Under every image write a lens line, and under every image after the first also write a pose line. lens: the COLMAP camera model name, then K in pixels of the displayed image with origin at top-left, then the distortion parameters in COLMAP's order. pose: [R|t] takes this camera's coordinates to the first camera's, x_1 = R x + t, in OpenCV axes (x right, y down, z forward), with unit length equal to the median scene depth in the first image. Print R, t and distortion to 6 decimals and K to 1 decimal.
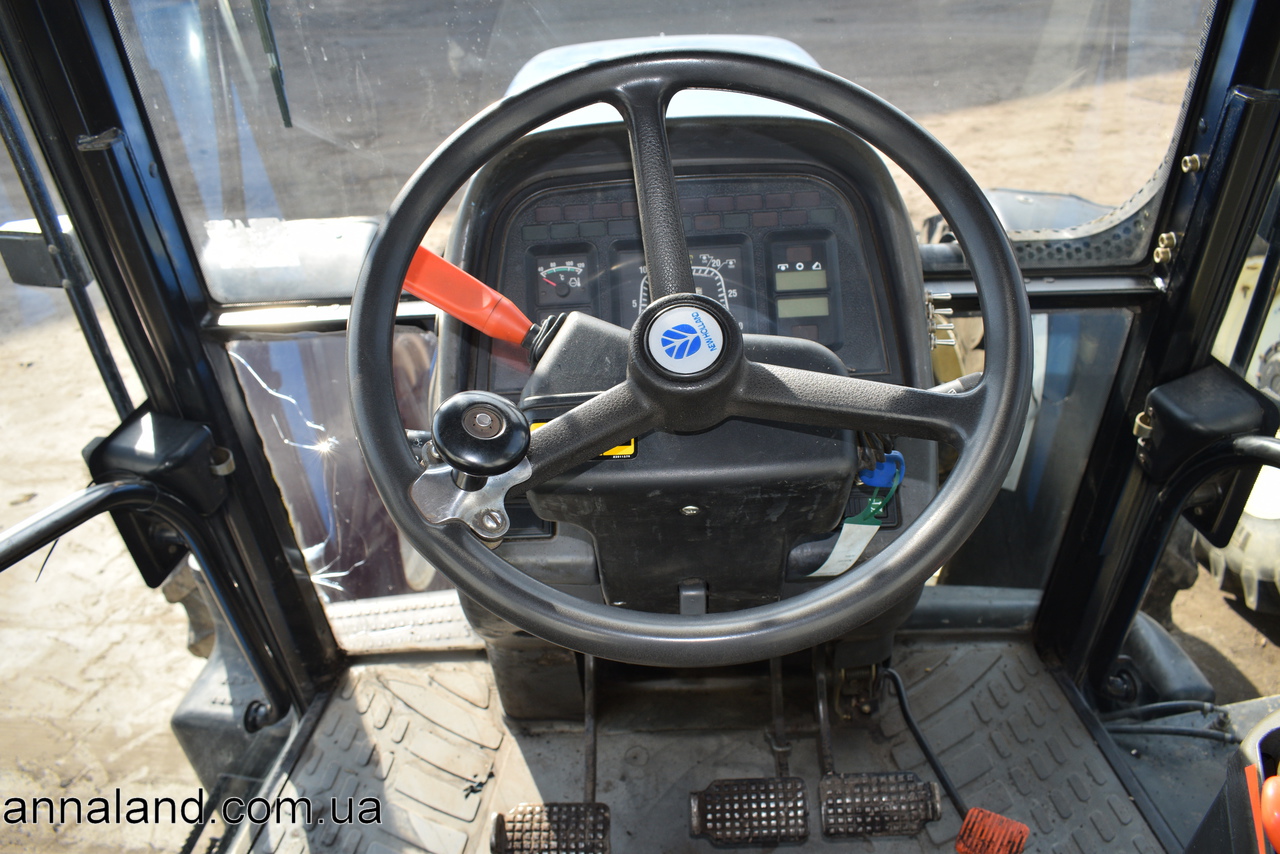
lens RADIAL K [[989.6, 0, 640.0], [0, 989.6, 427.0], [0, 0, 1]] dist [-0.092748, 0.005296]
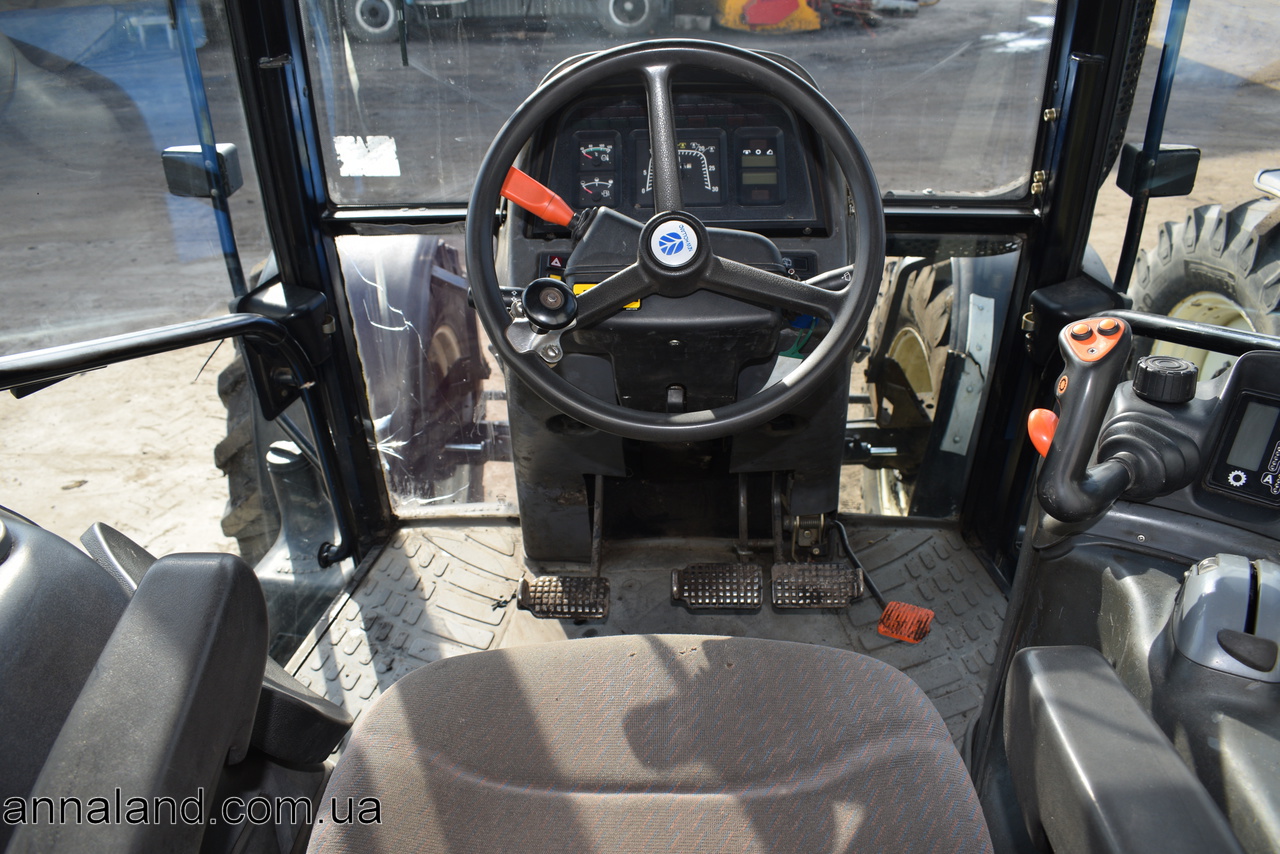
lens RADIAL K [[999.6, 0, 640.0], [0, 999.6, 429.3], [0, 0, 1]] dist [-0.097652, 0.017432]
pose [[0.999070, 0.041885, -0.010265, 0.012441], [-0.042677, 0.994489, -0.095765, 0.272217], [0.006197, 0.096114, 0.995351, -0.296656]]
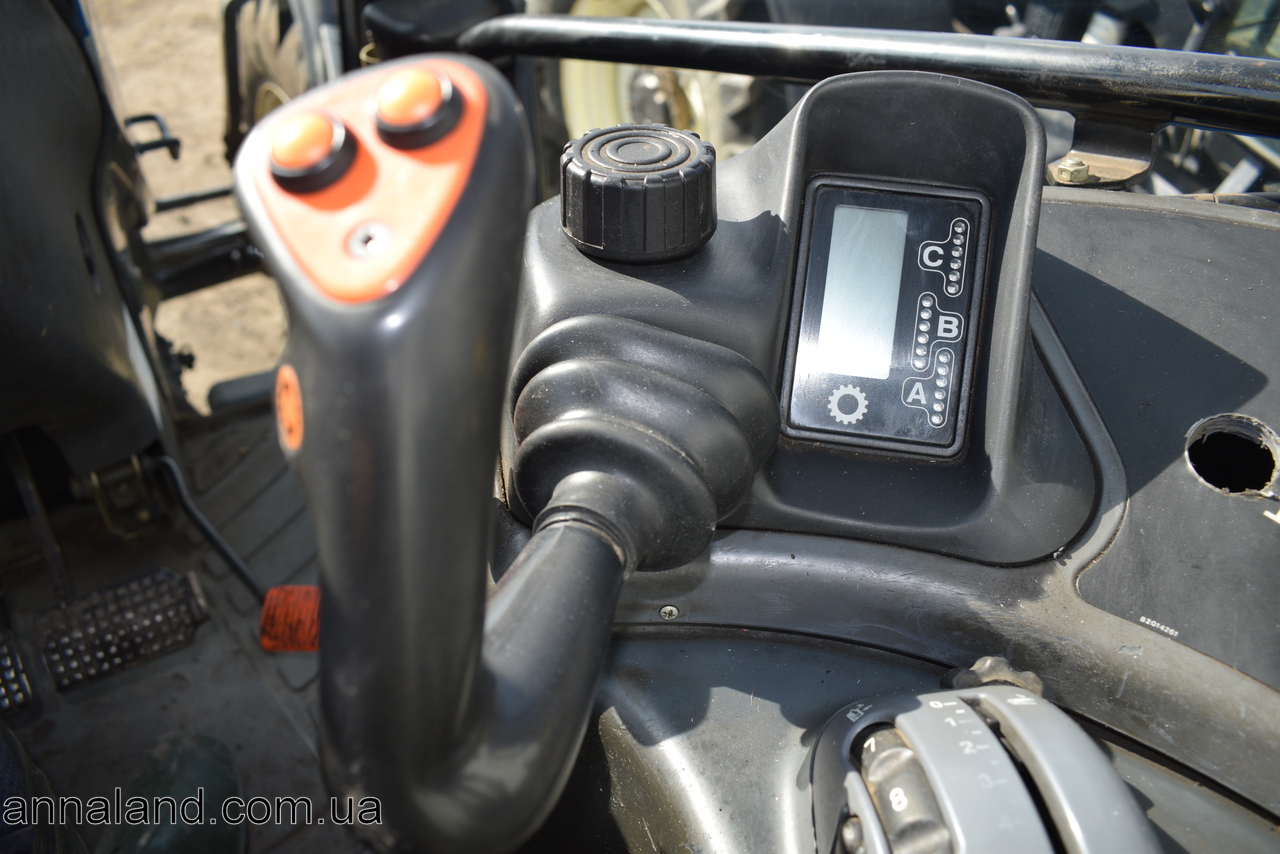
lens RADIAL K [[989.6, 0, 640.0], [0, 989.6, 427.0], [0, 0, 1]] dist [-0.092748, 0.005296]
pose [[0.848663, -0.280008, 0.448739, 0.249306], [0.211210, 0.957209, 0.197843, 0.159352], [-0.484935, -0.073124, 0.871488, 0.171535]]
